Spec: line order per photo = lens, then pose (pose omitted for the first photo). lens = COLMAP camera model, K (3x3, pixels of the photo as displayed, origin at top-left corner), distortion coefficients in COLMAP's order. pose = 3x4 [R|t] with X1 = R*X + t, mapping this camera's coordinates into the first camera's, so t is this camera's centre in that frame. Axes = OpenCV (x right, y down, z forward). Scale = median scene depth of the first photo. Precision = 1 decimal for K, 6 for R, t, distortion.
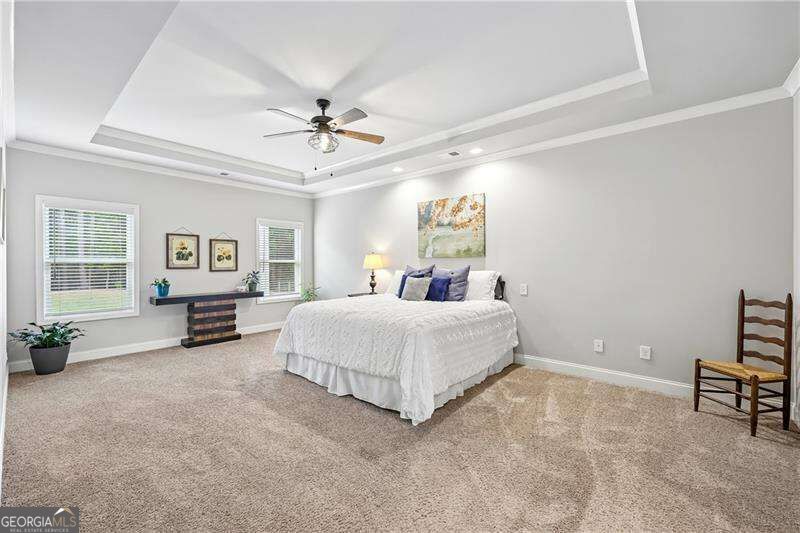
lens RADIAL K [[328.3, 0, 398.2], [0, 328.3, 264.1], [0, 0, 1]] dist [0.001345, 0.000100]
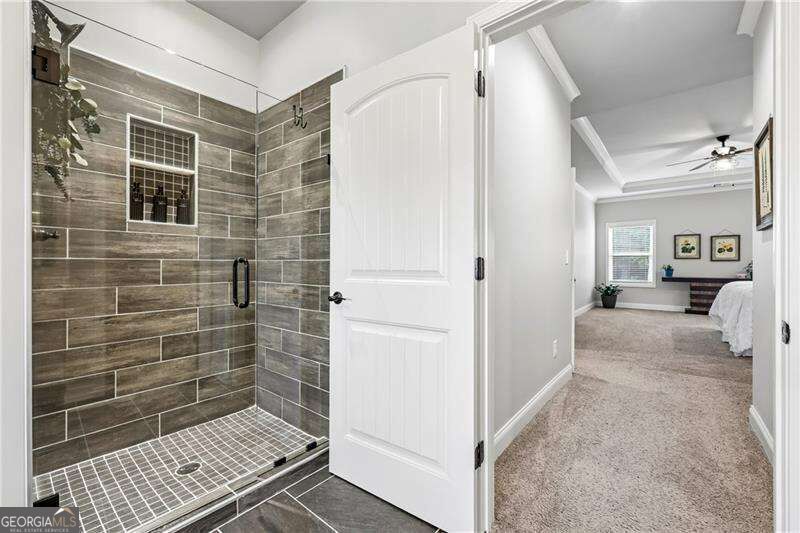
lens RADIAL K [[338.0, 0, 397.2], [0, 338.0, 264.1], [0, 0, 1]] dist [0.001955, 0.000049]
pose [[0.020418, -0.000288, -0.999791, 0.834278], [-0.002963, 0.999996, -0.000348, 0.043869], [0.999787, 0.002969, 0.020417, -0.302338]]
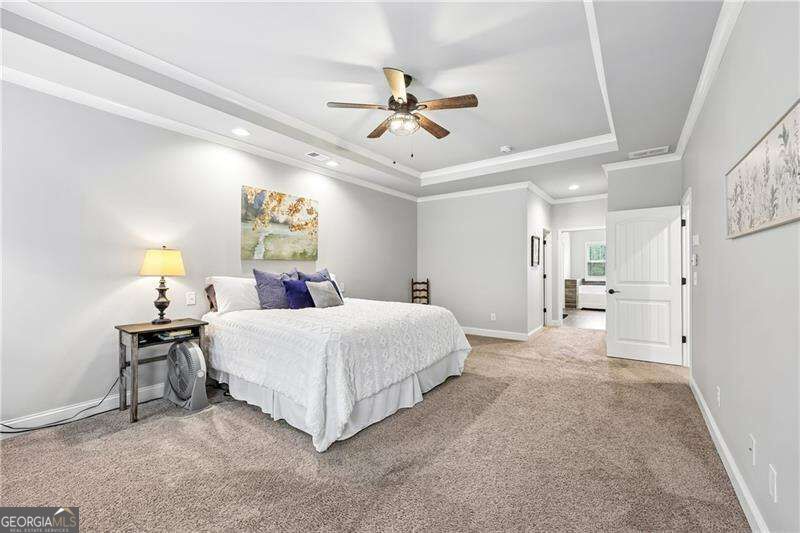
lens RADIAL K [[329.9, 0, 398.0], [0, 329.9, 269.2], [0, 0, 1]] dist [0.000546, 0.000060]
pose [[-0.074580, -0.000679, 0.997215, -0.741999], [0.006579, 0.999978, 0.001172, 0.005769], [-0.997193, 0.006648, -0.074573, 0.733442]]
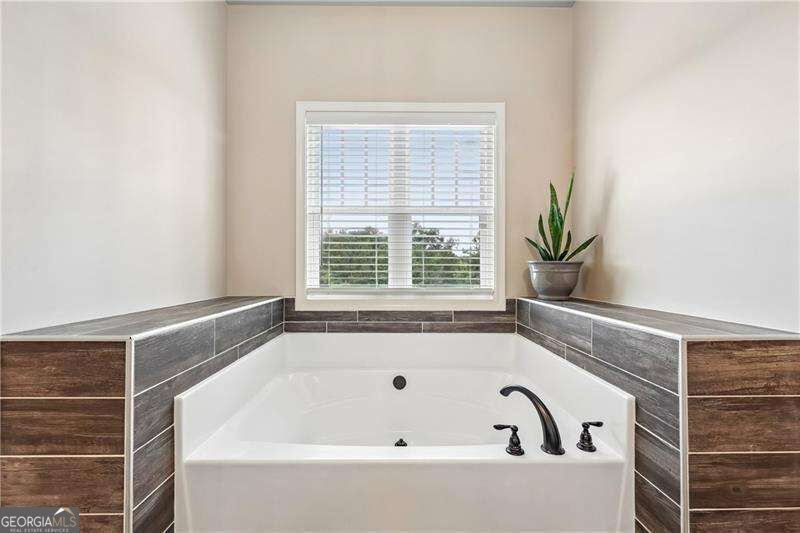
lens RADIAL K [[329.9, 0, 398.0], [0, 329.9, 269.2], [0, 0, 1]] dist [0.000546, 0.000060]
pose [[-0.648113, -0.003898, 0.761534, 1.008445], [-0.000008, 0.999987, 0.005112, 0.042867], [-0.761544, 0.003307, -0.648105, -0.532756]]
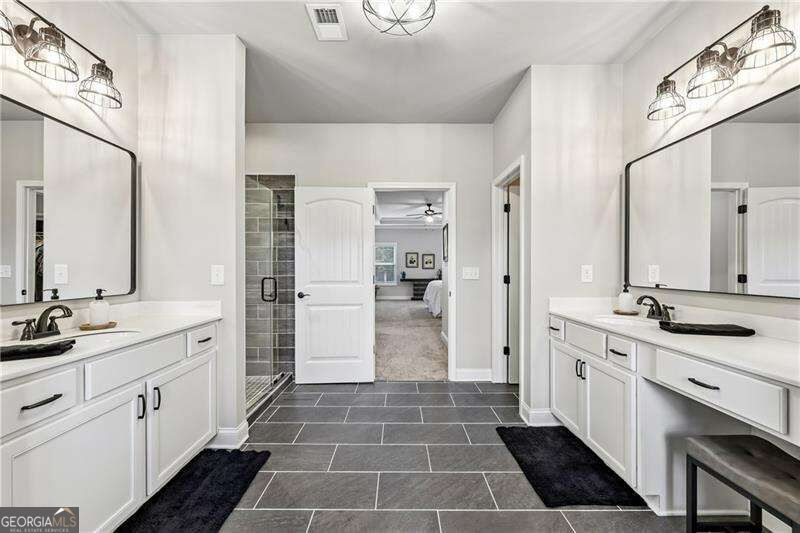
lens RADIAL K [[329.9, 0, 398.0], [0, 329.9, 269.2], [0, 0, 1]] dist [0.000546, 0.000060]
pose [[0.652986, 0.002382, -0.757366, 1.133432], [-0.001239, 0.999997, 0.002077, 0.023663], [0.757369, -0.000418, 0.652987, -0.654146]]
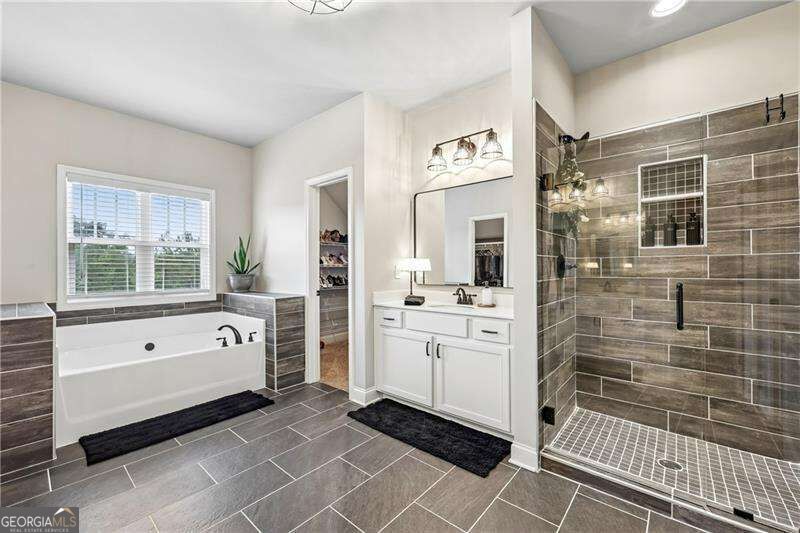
lens RADIAL K [[328.3, 0, 398.2], [0, 328.3, 264.1], [0, 0, 1]] dist [0.001345, 0.000100]
pose [[-0.999984, 0.004805, 0.003140, 0.796140], [0.004767, 0.999915, -0.012140, 0.022683], [-0.003198, -0.012125, -0.999921, -0.115209]]
